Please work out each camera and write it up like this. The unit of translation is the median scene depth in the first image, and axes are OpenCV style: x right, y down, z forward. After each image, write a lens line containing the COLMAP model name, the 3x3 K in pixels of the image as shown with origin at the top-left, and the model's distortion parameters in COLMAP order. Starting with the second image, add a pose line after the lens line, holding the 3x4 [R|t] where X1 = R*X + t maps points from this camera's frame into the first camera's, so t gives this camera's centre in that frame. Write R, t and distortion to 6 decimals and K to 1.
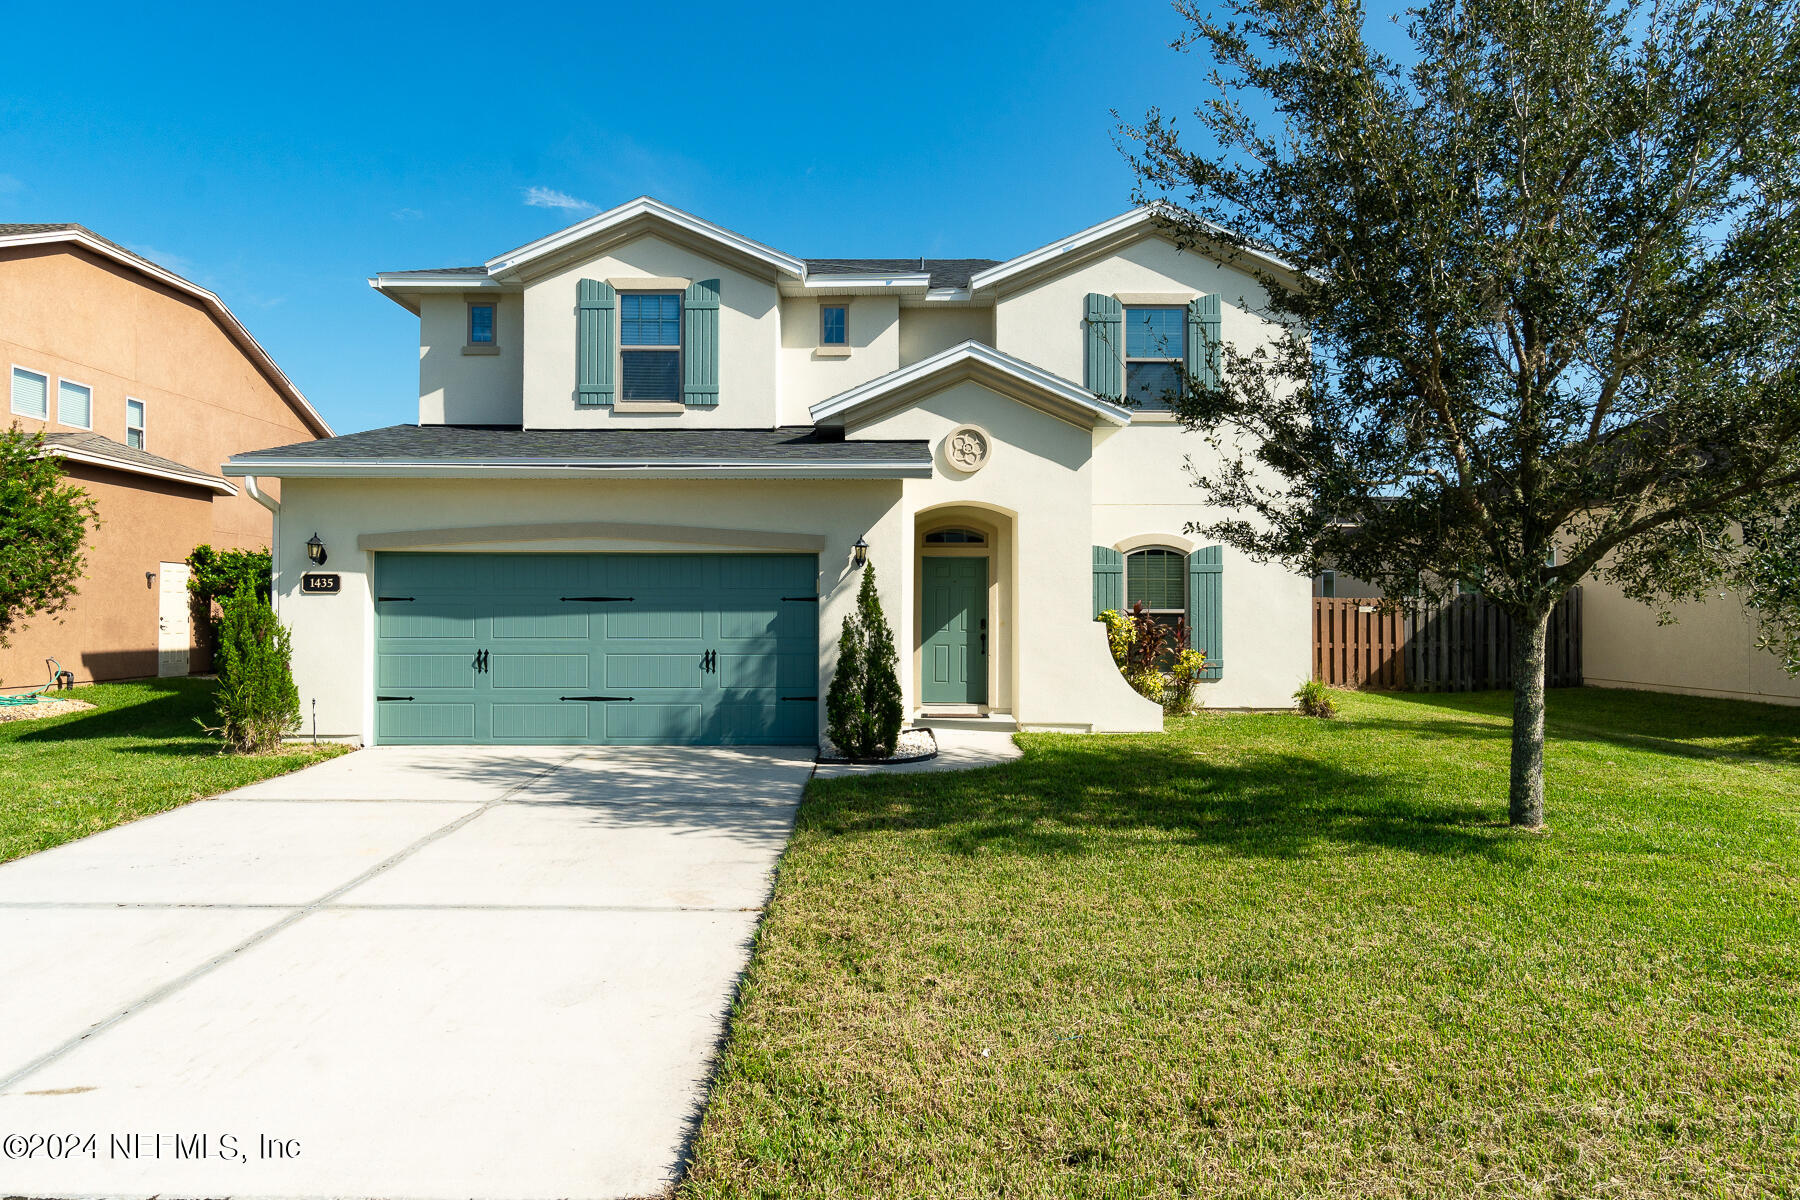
lens RADIAL K [[1082.8, 0, 898.6], [0, 1082.8, 601.3], [0, 0, 1]] dist [-0.000661, -0.000030]
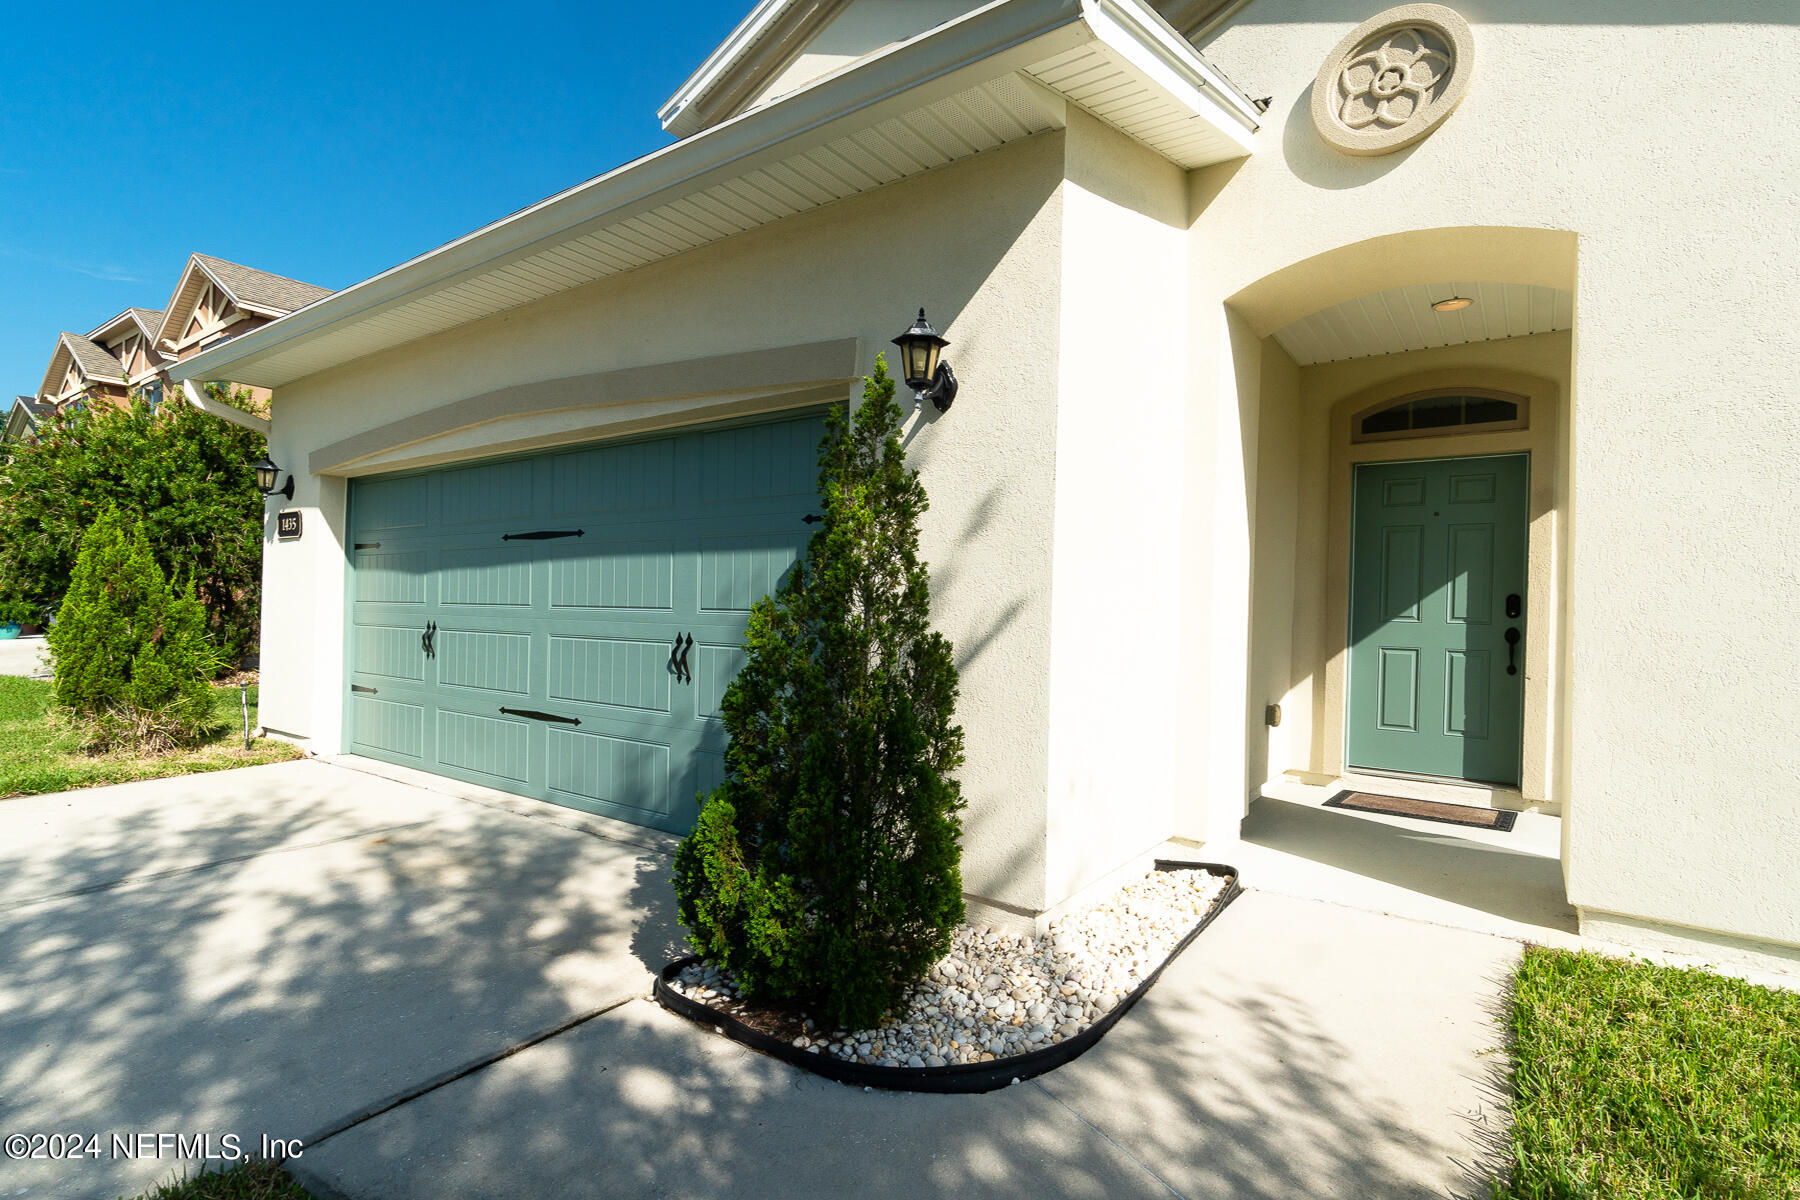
lens RADIAL K [[806.6, 0, 893.2], [0, 806.6, 615.0], [0, 0, 1]] dist [-0.002441, -0.000451]
pose [[0.777419, 0.014698, -0.628812, 0.117458], [-0.010734, 0.999891, 0.010101, 0.032042], [0.628892, -0.001103, 0.777492, 0.780940]]
